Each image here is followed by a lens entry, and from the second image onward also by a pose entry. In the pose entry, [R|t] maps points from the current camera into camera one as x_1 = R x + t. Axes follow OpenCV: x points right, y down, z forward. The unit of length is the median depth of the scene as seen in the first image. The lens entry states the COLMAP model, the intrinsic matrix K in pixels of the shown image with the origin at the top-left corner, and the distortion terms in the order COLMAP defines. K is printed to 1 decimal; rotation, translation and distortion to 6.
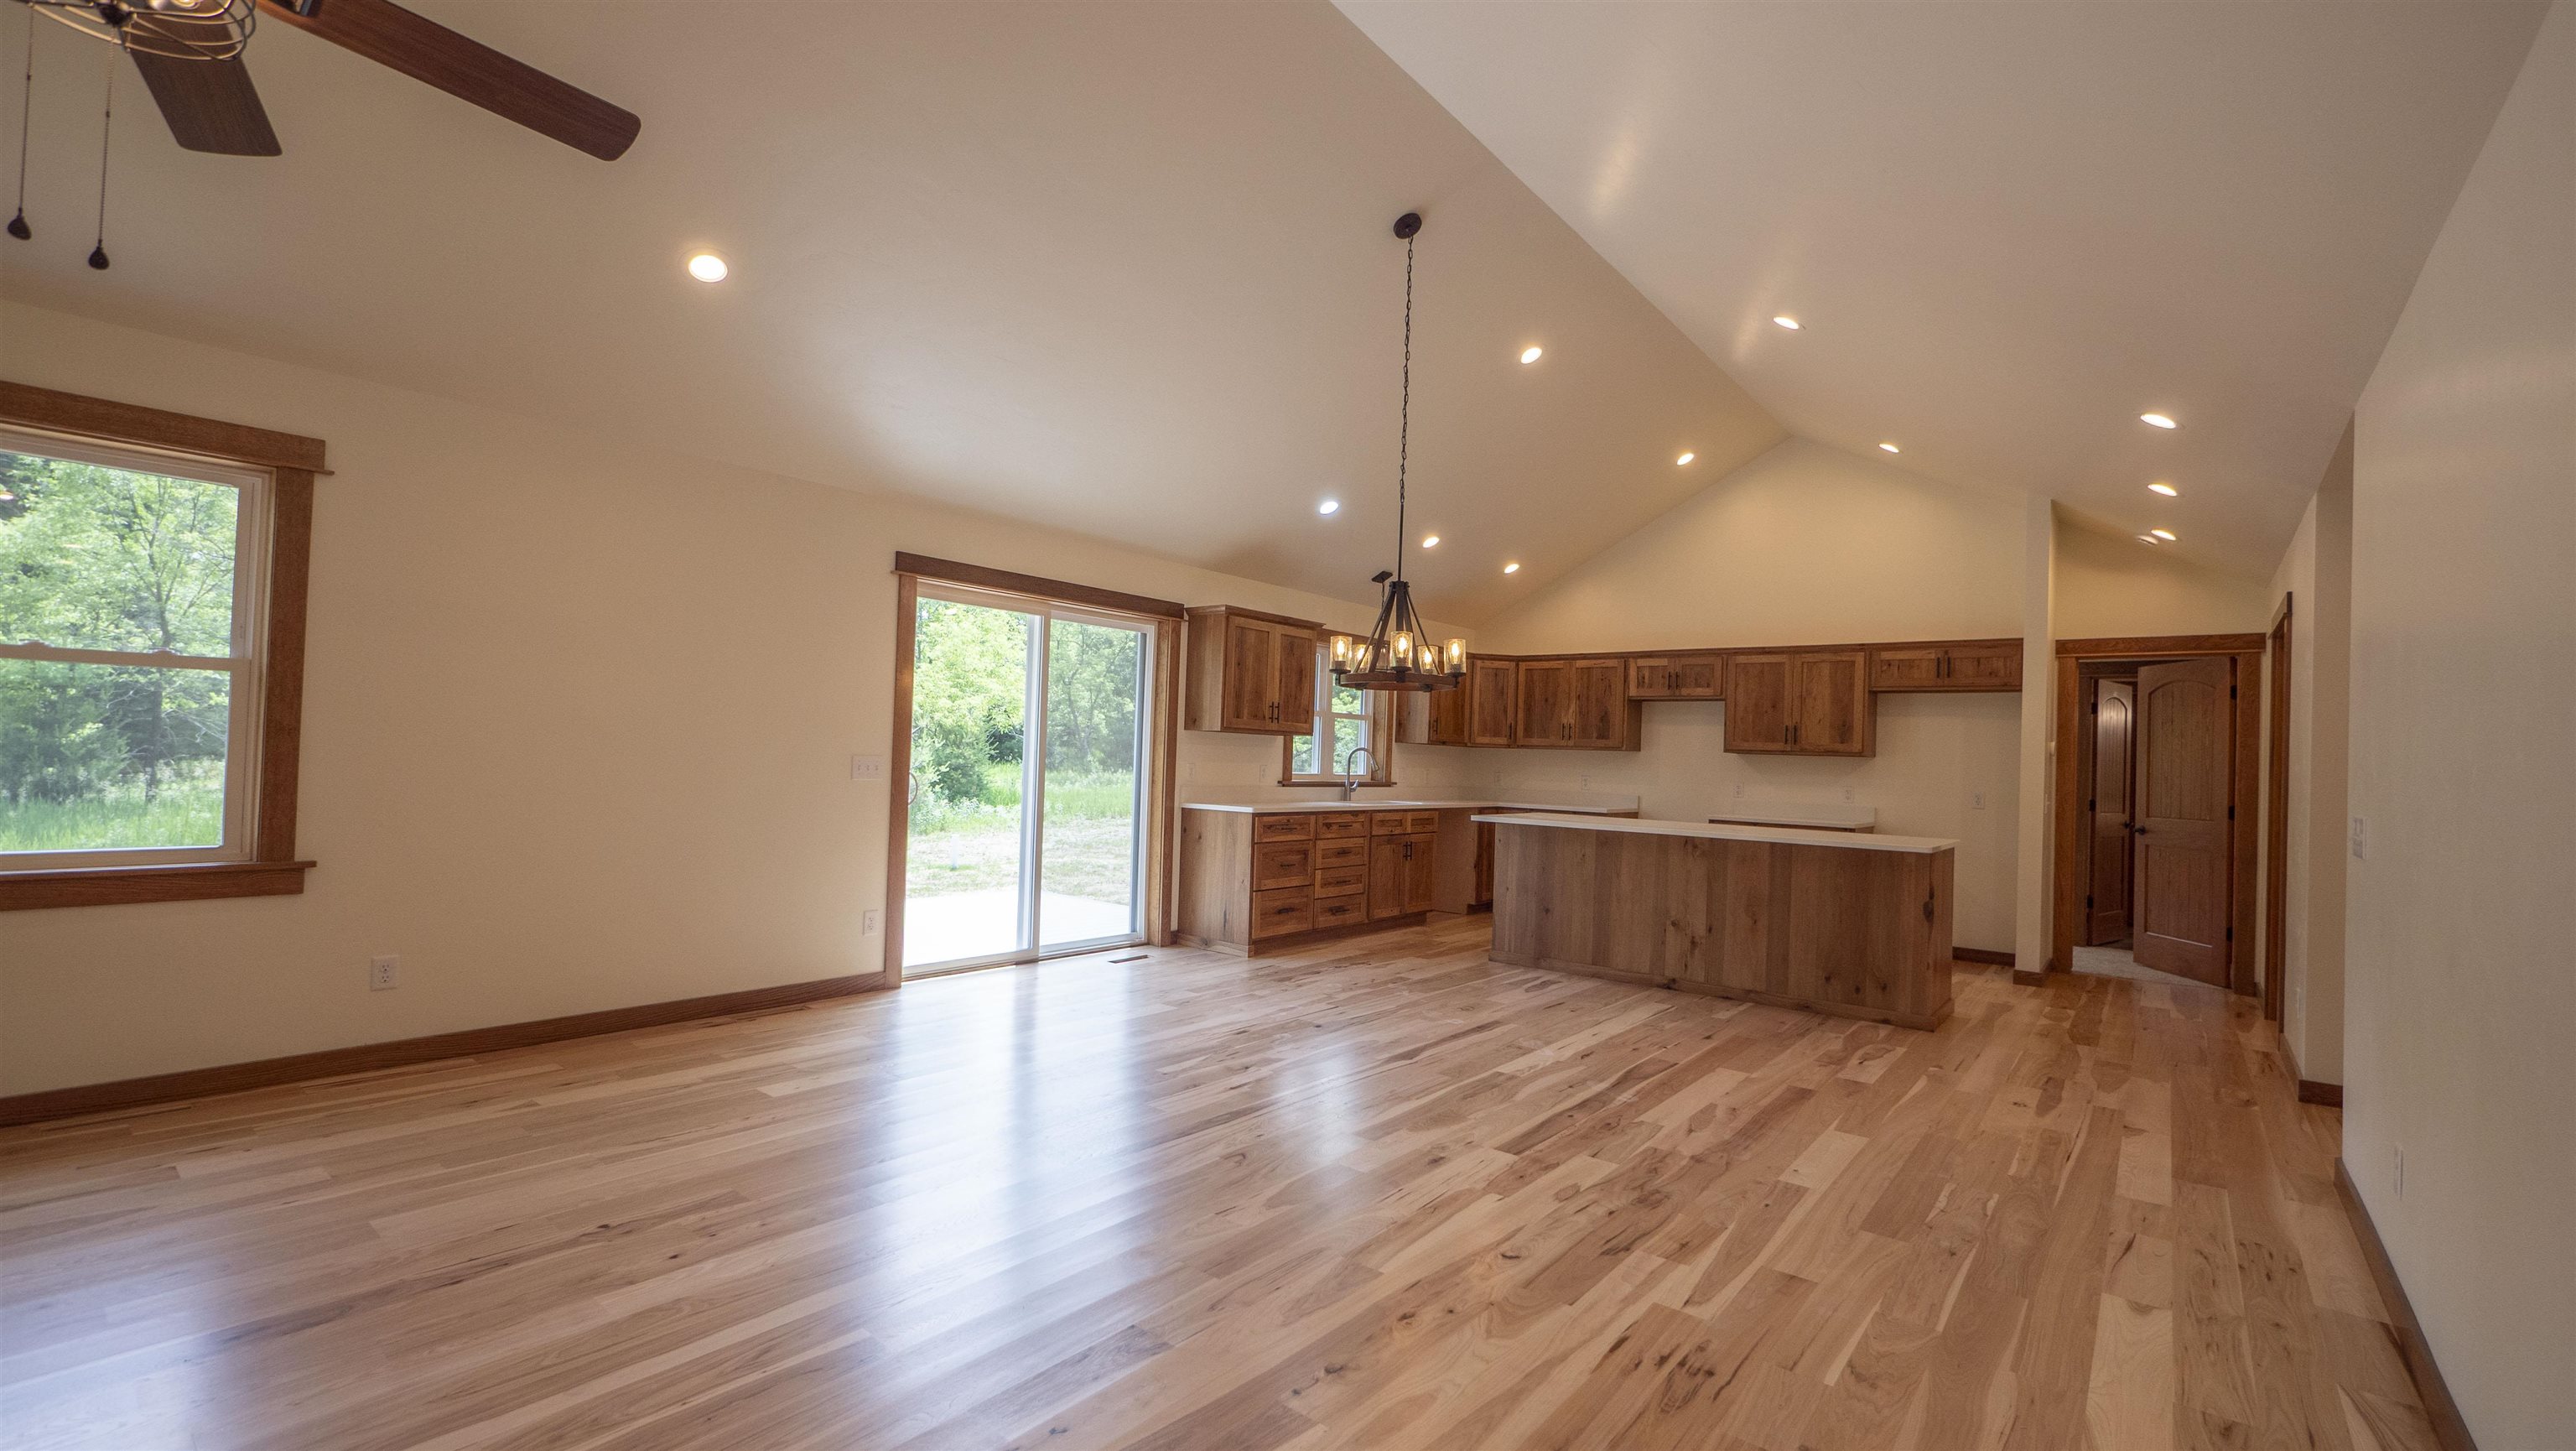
lens RADIAL K [[1087.8, 0, 1308.0], [0, 1087.8, 744.8], [0, 0, 1]] dist [-0.004698, 0.000379]
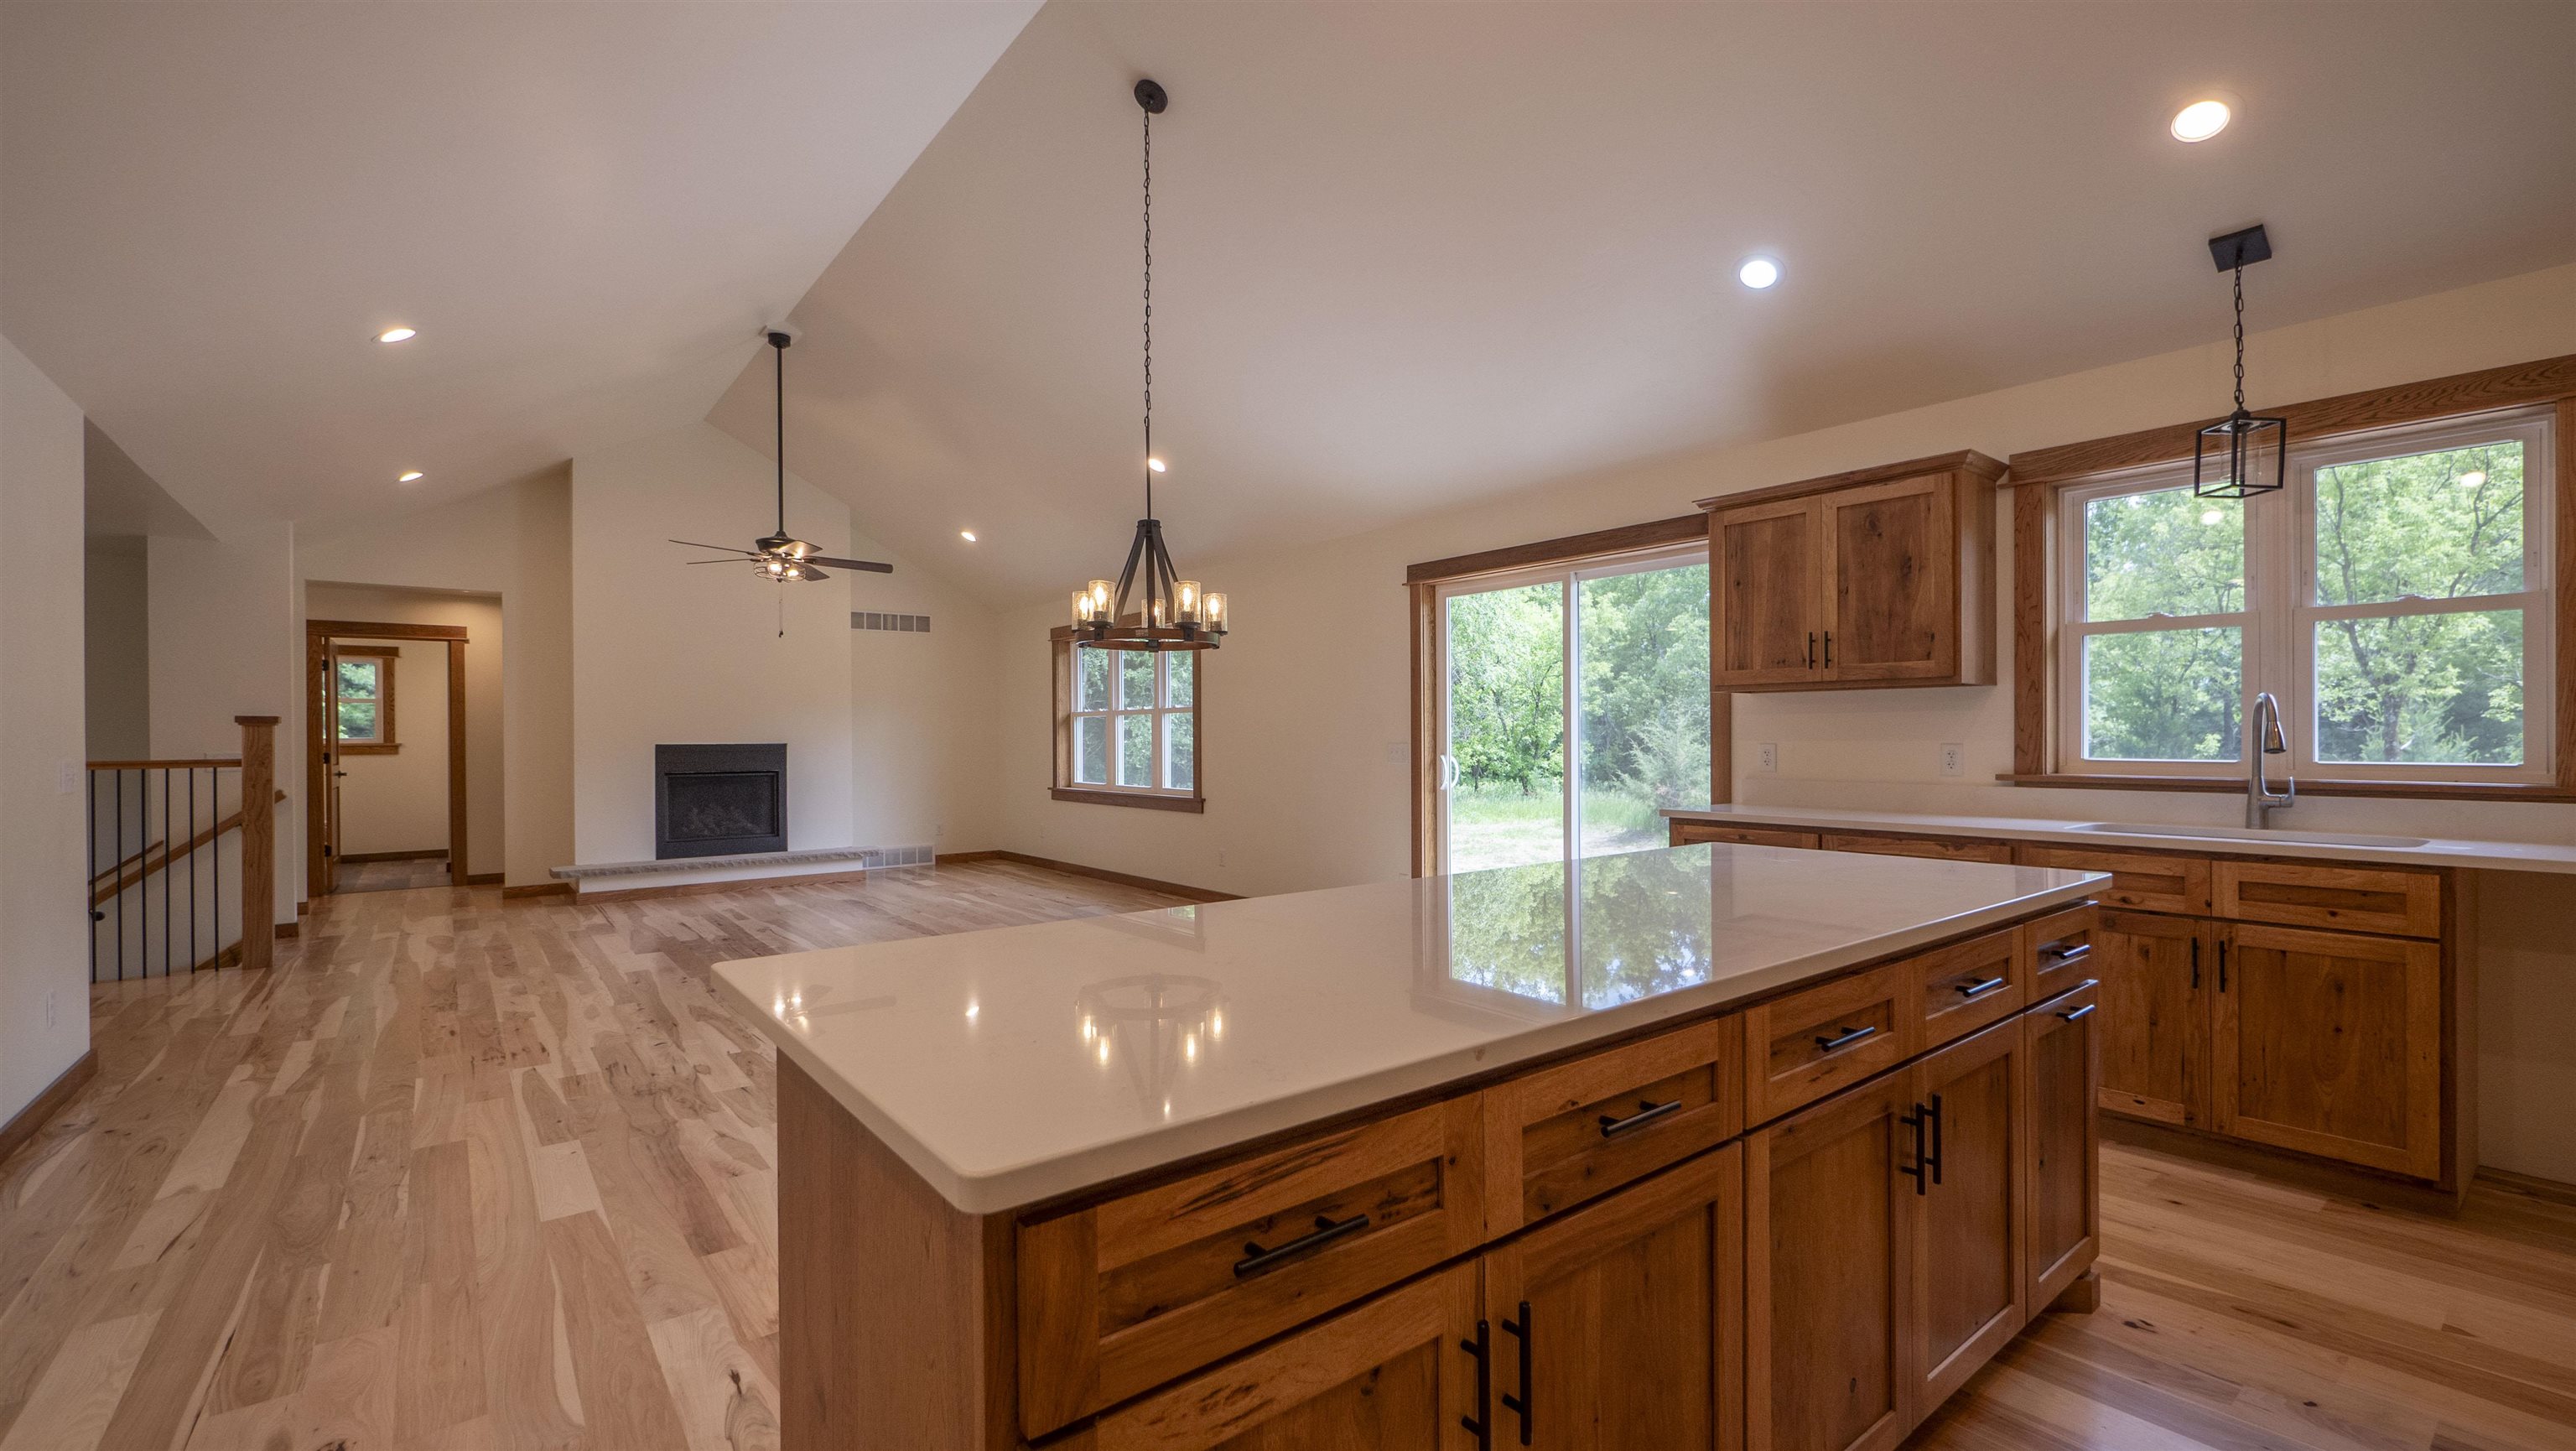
lens RADIAL K [[1087.8, 0, 1298.6], [0, 1087.8, 735.3], [0, 0, 1]] dist [-0.004698, 0.000379]
pose [[-0.226277, -0.032489, -0.973521, 0.563979], [0.011695, 0.999281, -0.036067, 0.030893], [0.973993, -0.019547, -0.225734, 0.834984]]
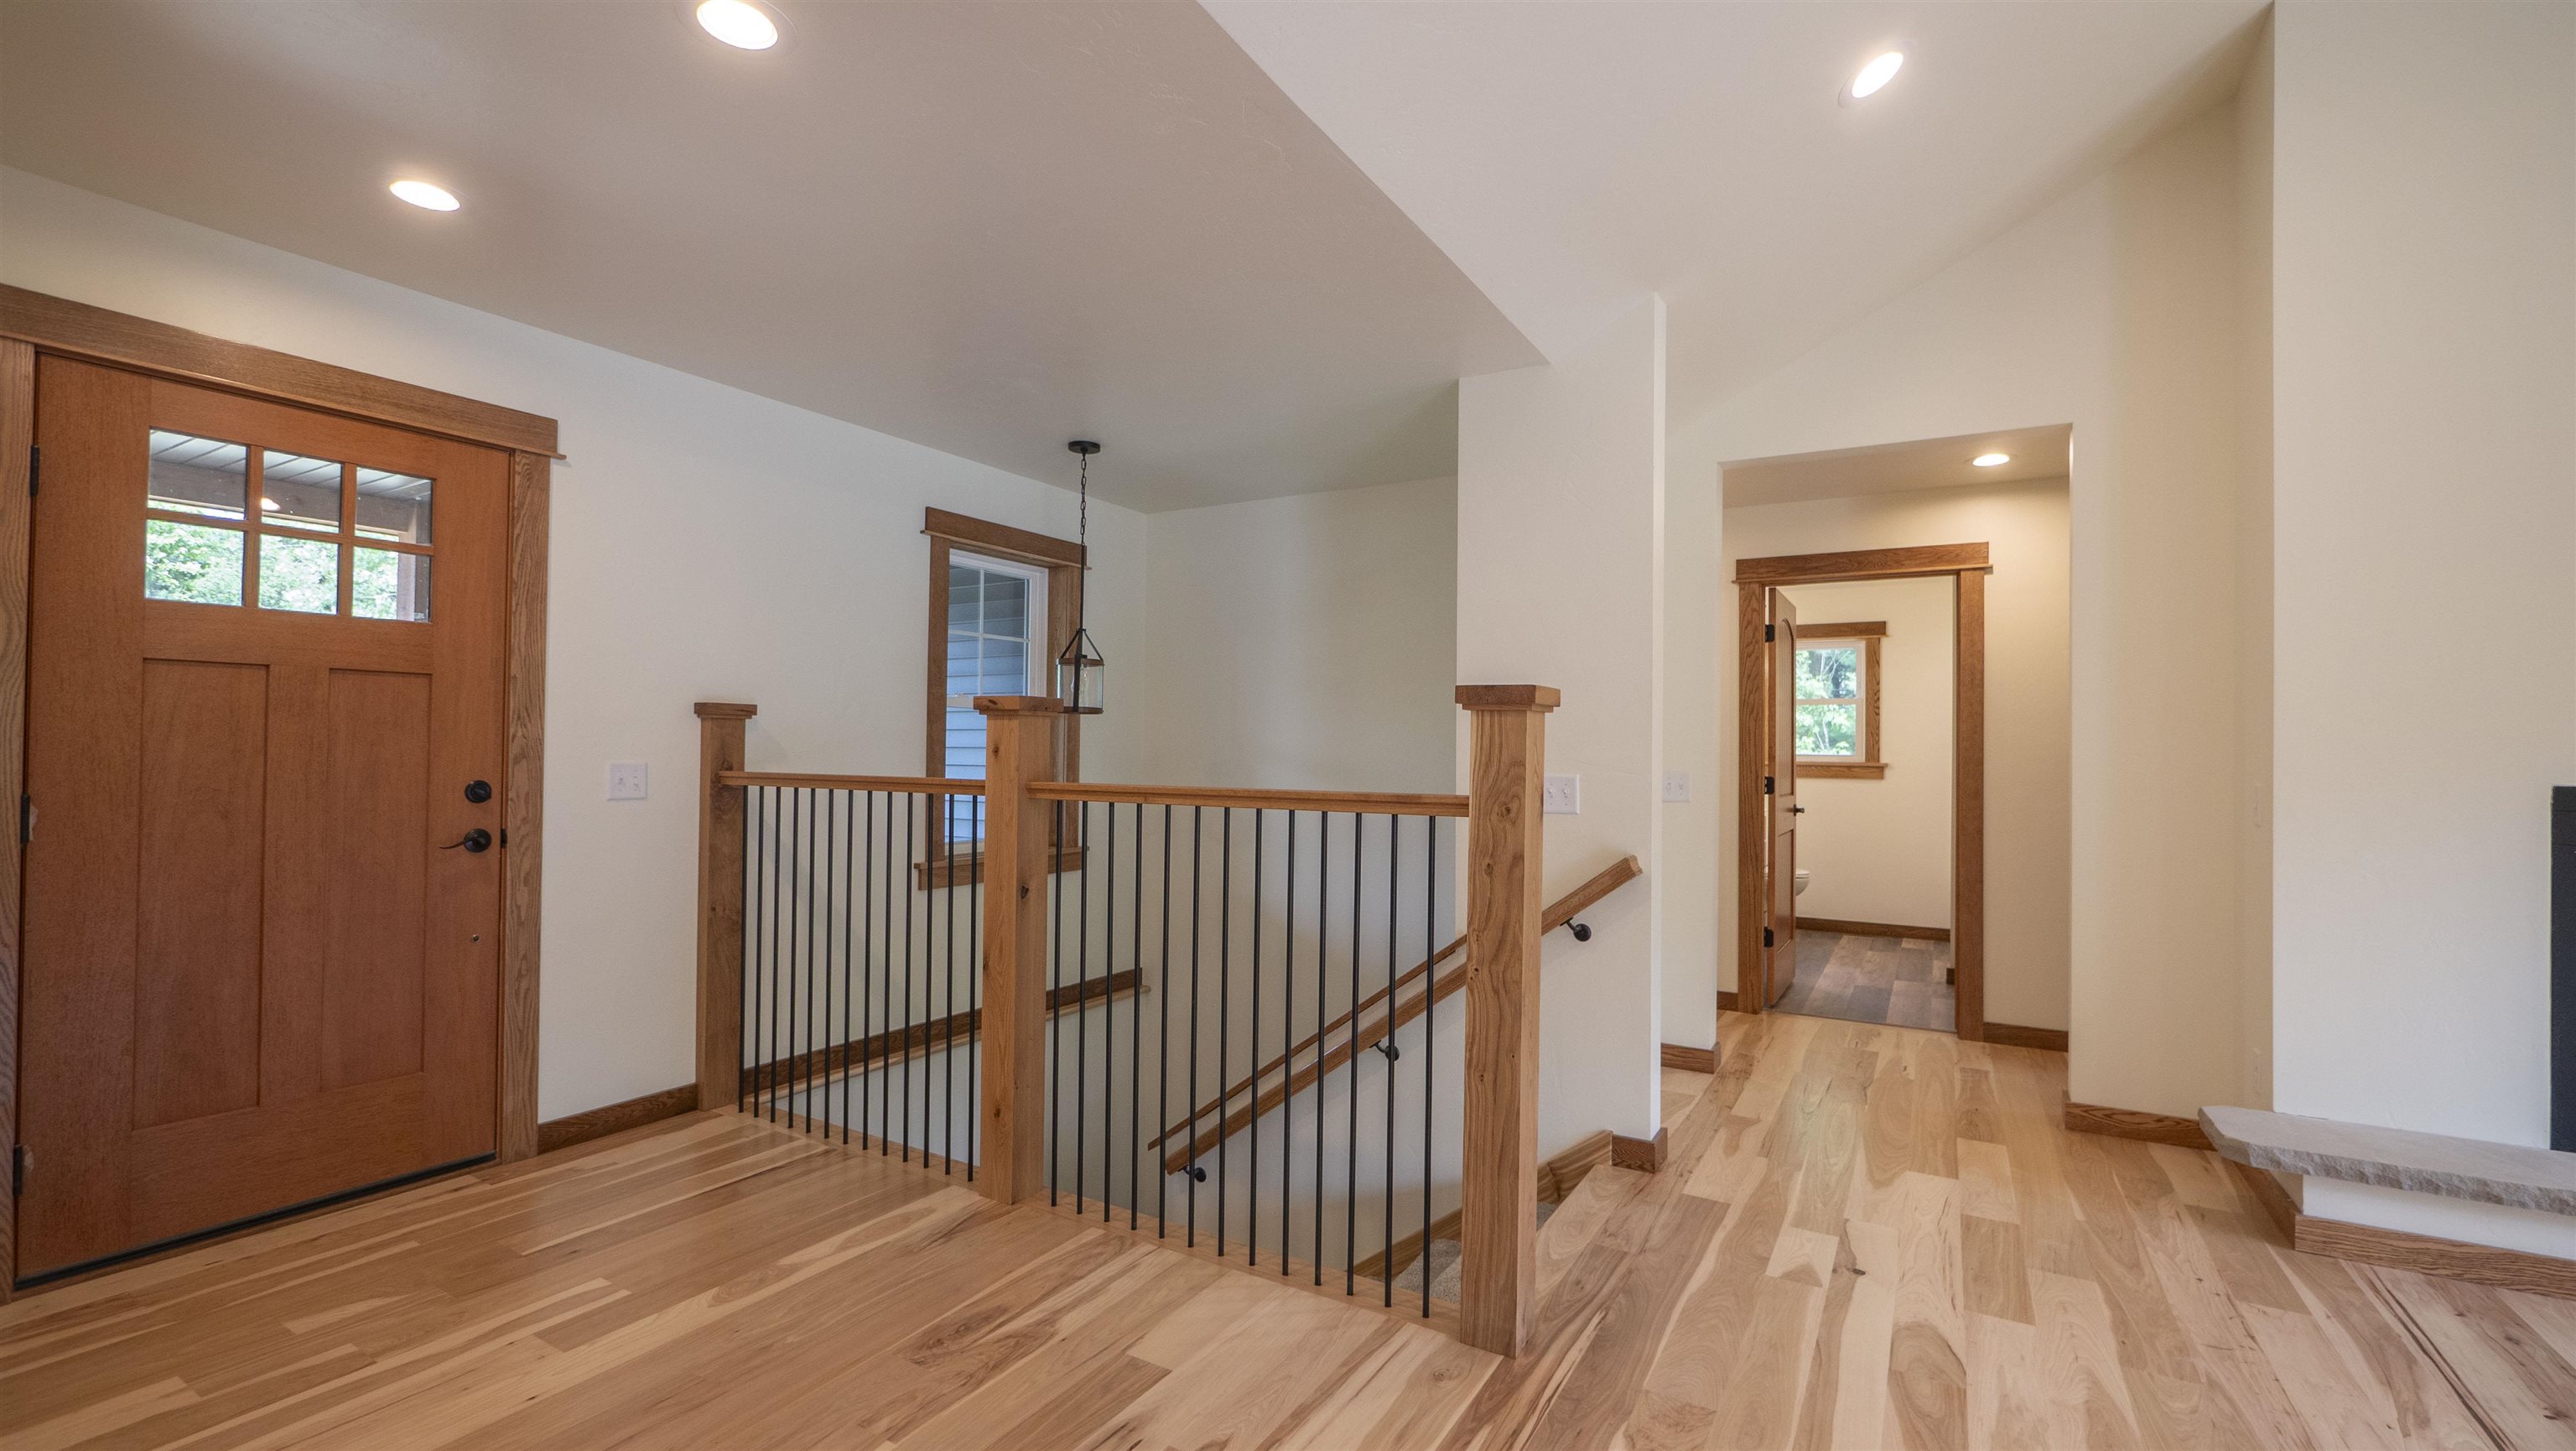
lens RADIAL K [[1087.8, 0, 1302.4], [0, 1087.8, 734.6], [0, 0, 1]] dist [-0.004698, 0.000379]
pose [[-0.988871, -0.051836, -0.139454, 0.191552], [-0.047704, 0.998322, -0.032815, 0.012076], [0.140921, -0.025798, -0.989685, 0.369520]]
